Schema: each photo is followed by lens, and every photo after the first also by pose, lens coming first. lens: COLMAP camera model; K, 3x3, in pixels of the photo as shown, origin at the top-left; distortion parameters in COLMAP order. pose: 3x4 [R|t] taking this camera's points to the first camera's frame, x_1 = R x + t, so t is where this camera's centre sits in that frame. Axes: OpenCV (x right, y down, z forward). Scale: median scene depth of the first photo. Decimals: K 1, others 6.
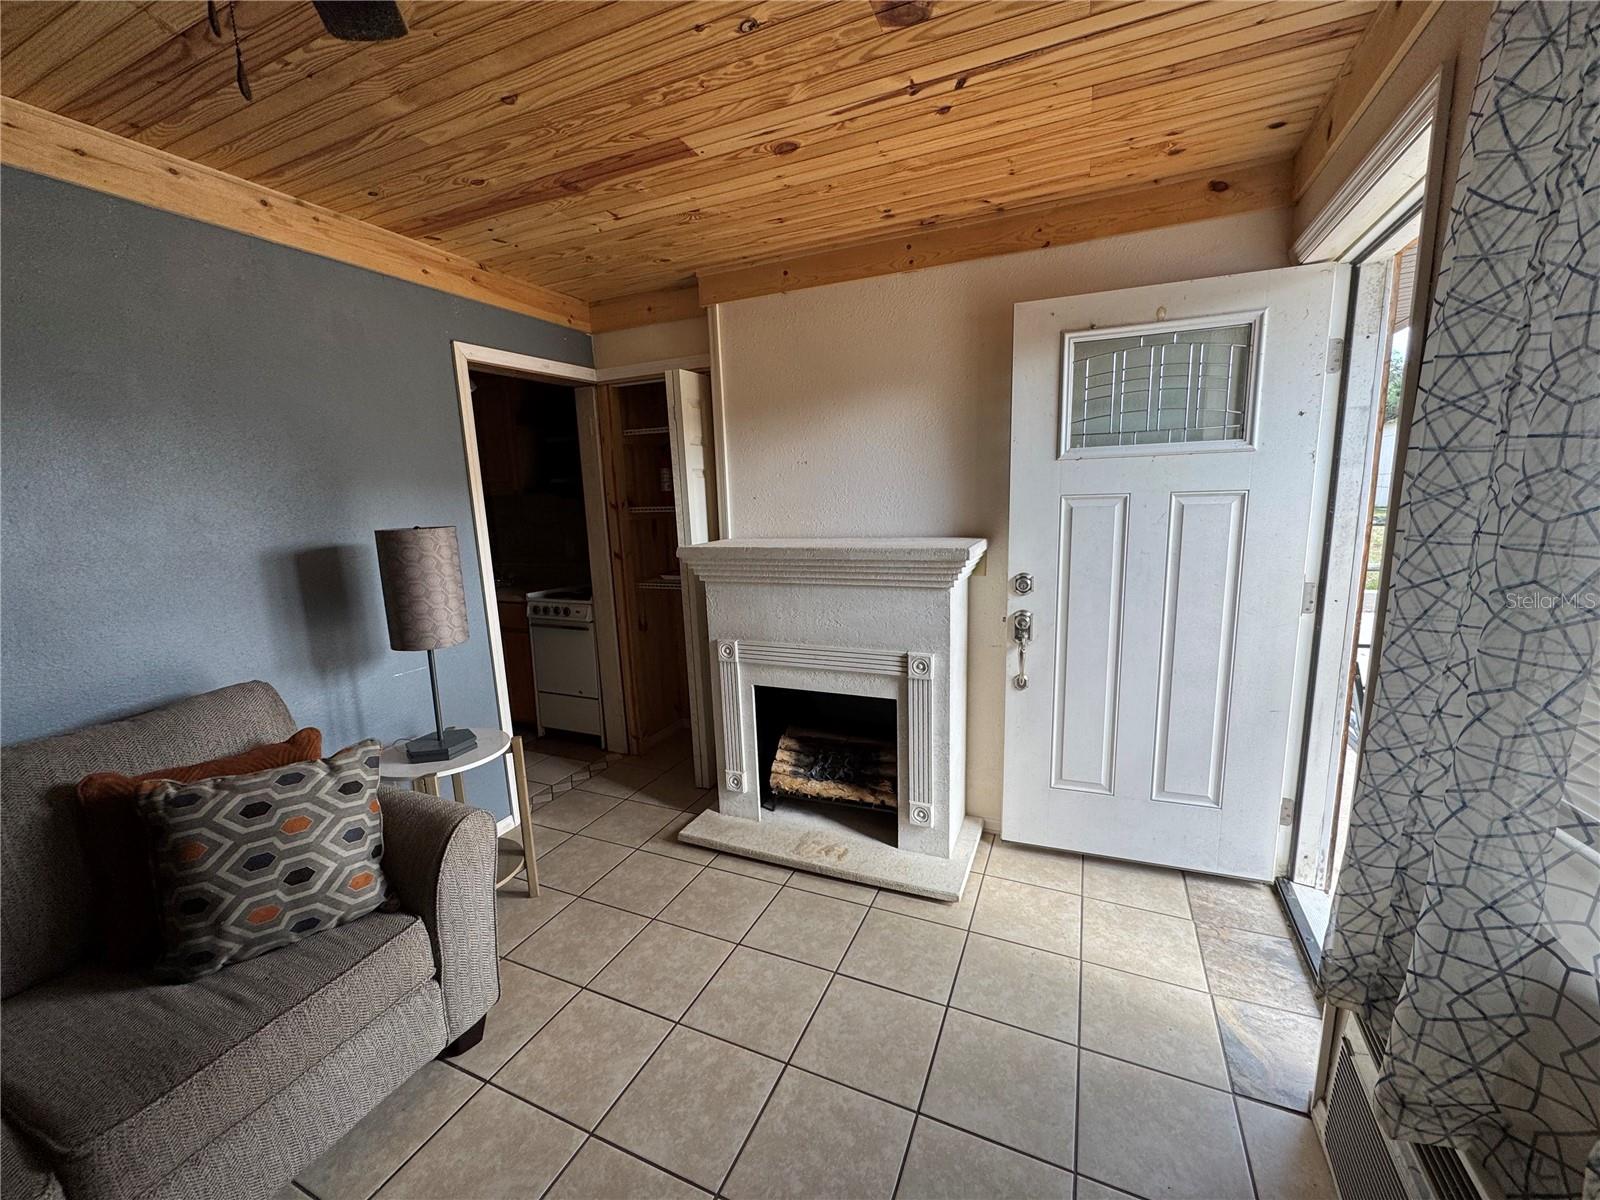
lens RADIAL K [[636.8, 0, 797.8], [0, 636.8, 604.9], [0, 0, 1]] dist [-0.008039, -0.000071]
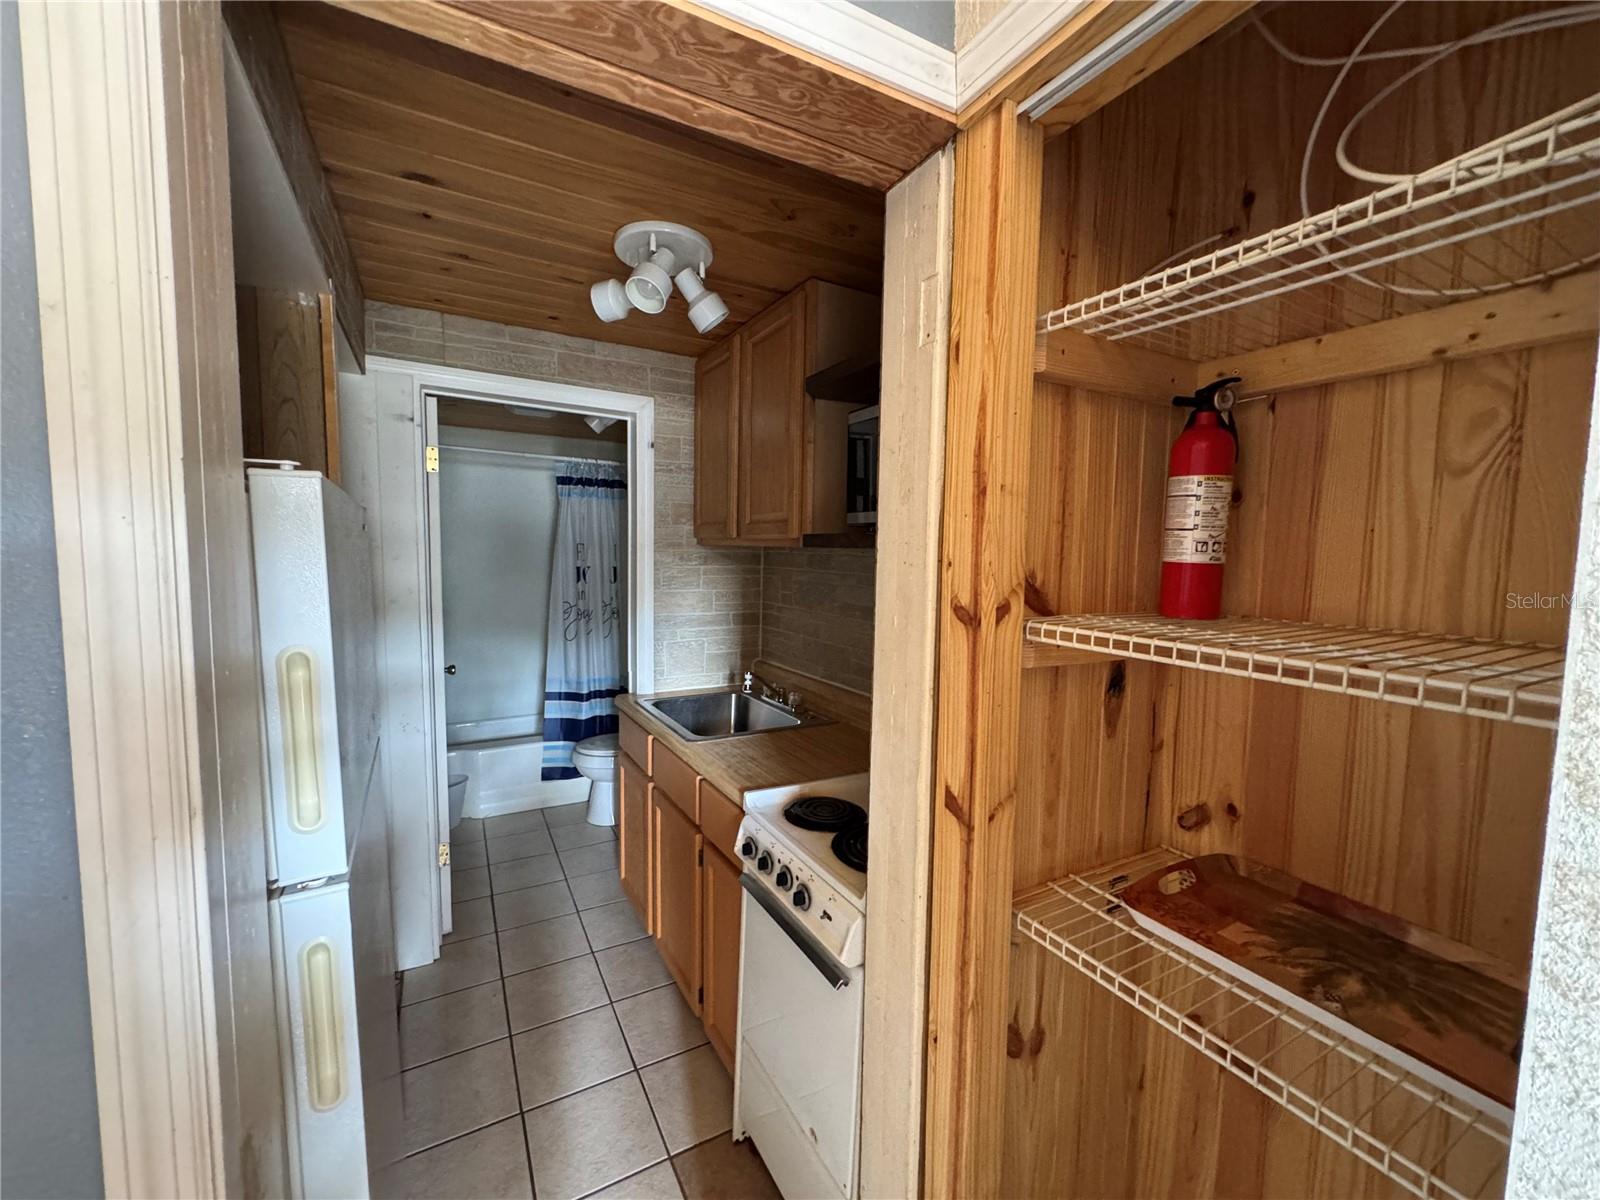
lens RADIAL K [[636.8, 0, 797.8], [0, 636.8, 604.9], [0, 0, 1]] dist [-0.008039, -0.000071]
pose [[0.802904, 0.097722, -0.588044, -0.252198], [-0.147834, 0.988297, -0.037614, -0.180761], [0.577486, 0.117133, 0.807954, 0.982310]]
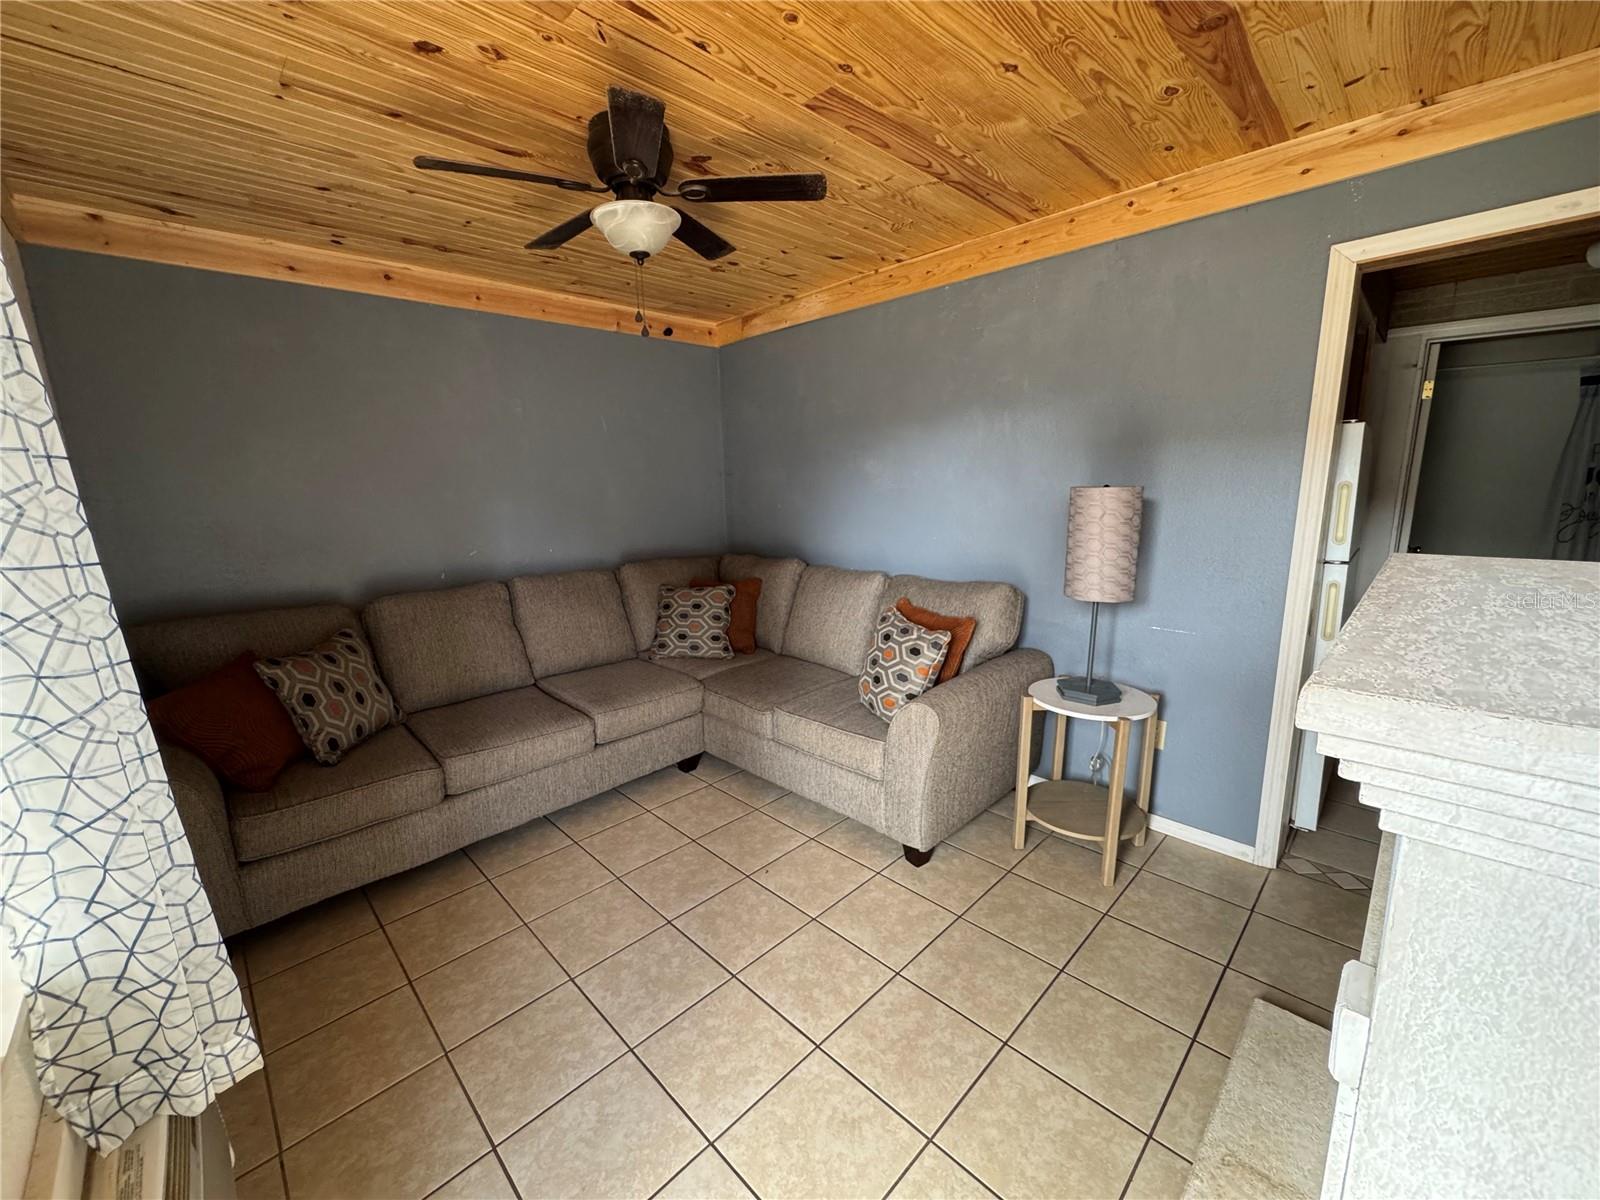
lens RADIAL K [[636.8, 0, 797.8], [0, 636.8, 604.9], [0, 0, 1]] dist [-0.008039, -0.000071]
pose [[-0.355031, 0.225169, -0.907332, 0.463221], [-0.126344, 0.950098, 0.285219, -0.133994], [0.926278, 0.215897, -0.308866, 0.704682]]
